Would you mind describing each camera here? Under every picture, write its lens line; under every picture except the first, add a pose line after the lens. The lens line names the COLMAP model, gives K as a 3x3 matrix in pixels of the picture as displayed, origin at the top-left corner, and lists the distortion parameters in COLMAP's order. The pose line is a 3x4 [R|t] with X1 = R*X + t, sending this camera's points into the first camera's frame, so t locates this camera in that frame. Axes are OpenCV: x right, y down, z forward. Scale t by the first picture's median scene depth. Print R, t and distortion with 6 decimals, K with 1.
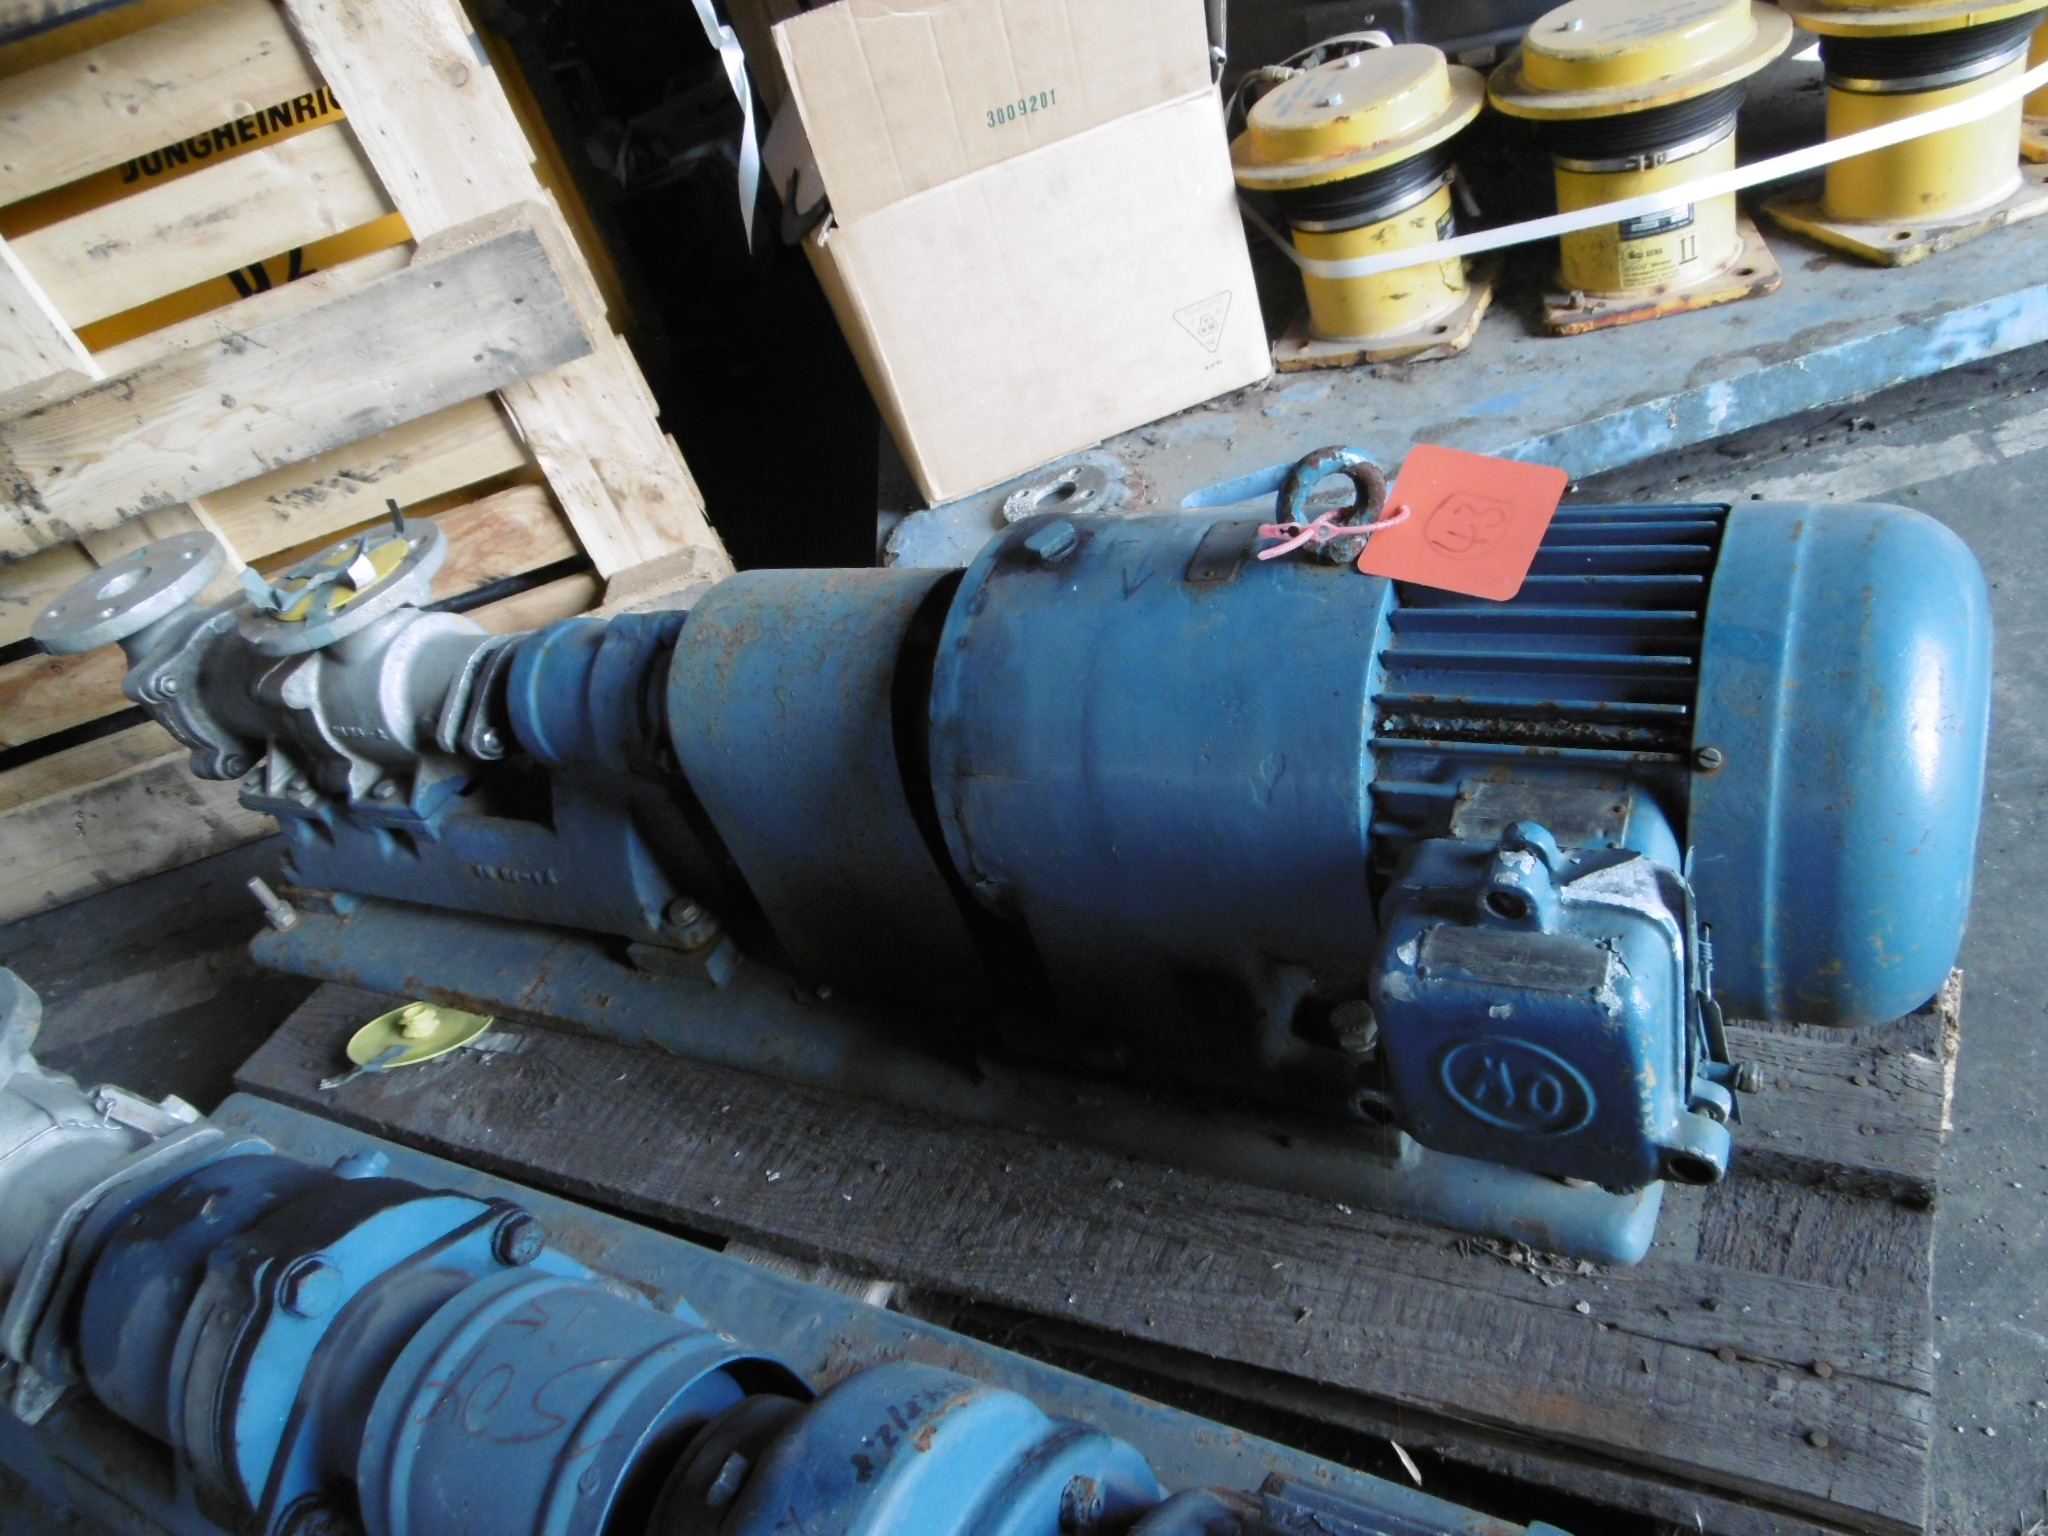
lens RADIAL K [[1474.7, 0, 1024.0], [0, 1474.7, 768.0], [0, 0, 1]] dist [-0.036769, 0.041352]
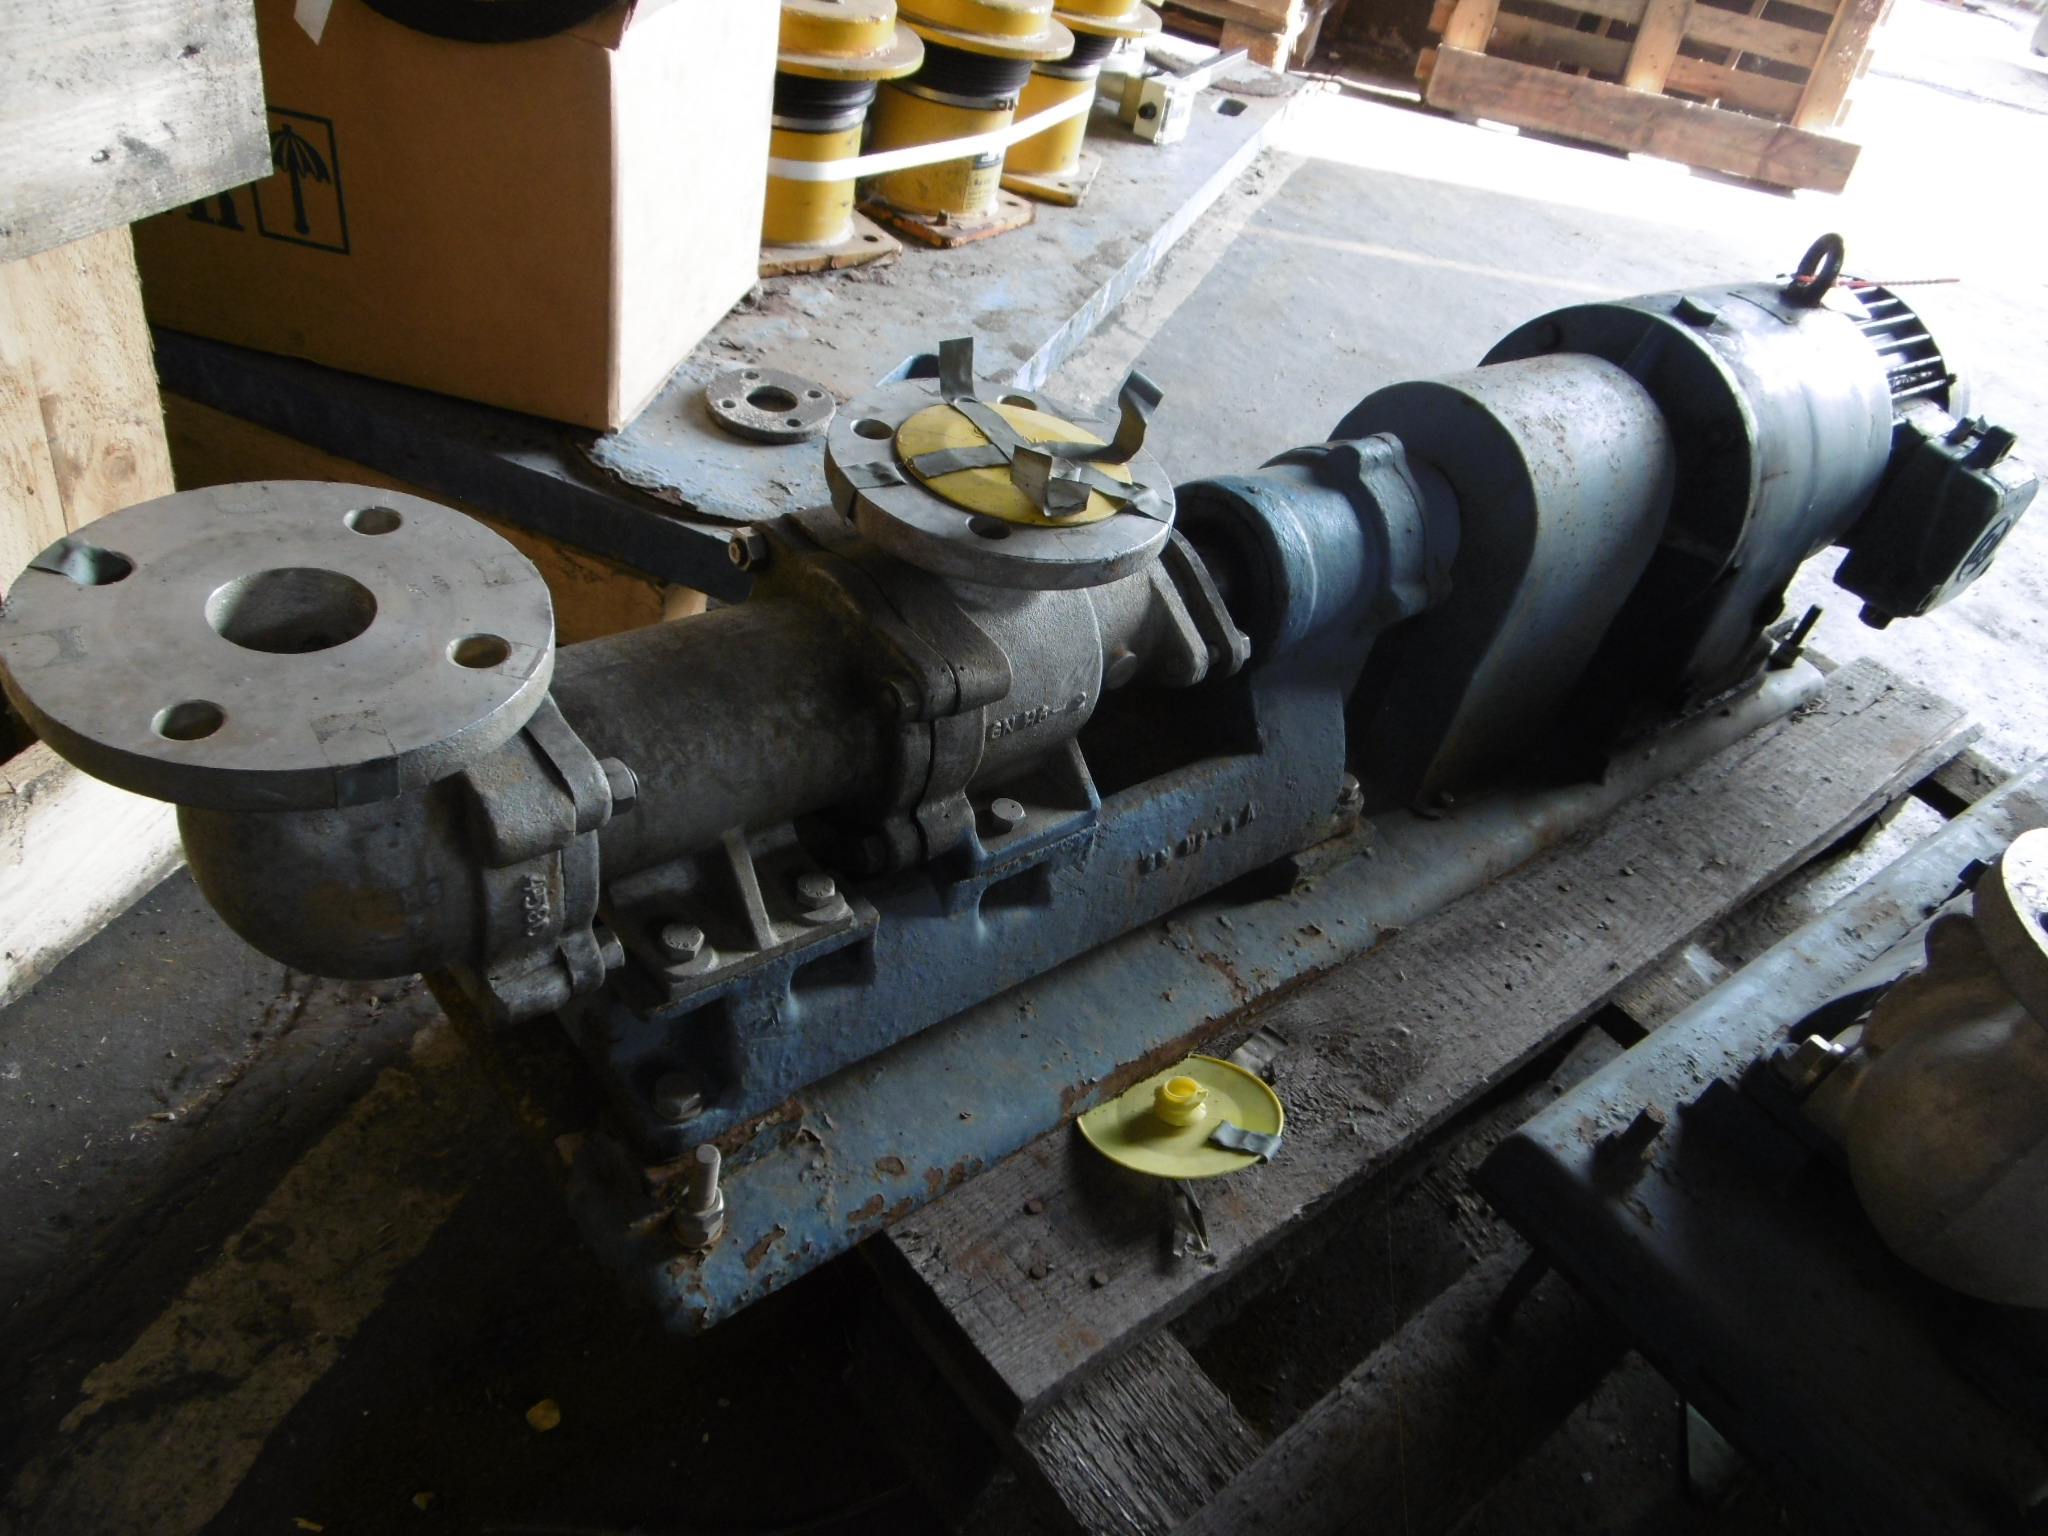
lens RADIAL K [[1474.7, 0, 1024.0], [0, 1474.7, 768.0], [0, 0, 1]] dist [-0.036769, 0.041352]
pose [[0.330398, -0.257970, 0.907903, -0.793435], [0.298180, 0.941188, 0.158916, -0.076983], [-0.895503, 0.218213, 0.387888, 0.602894]]
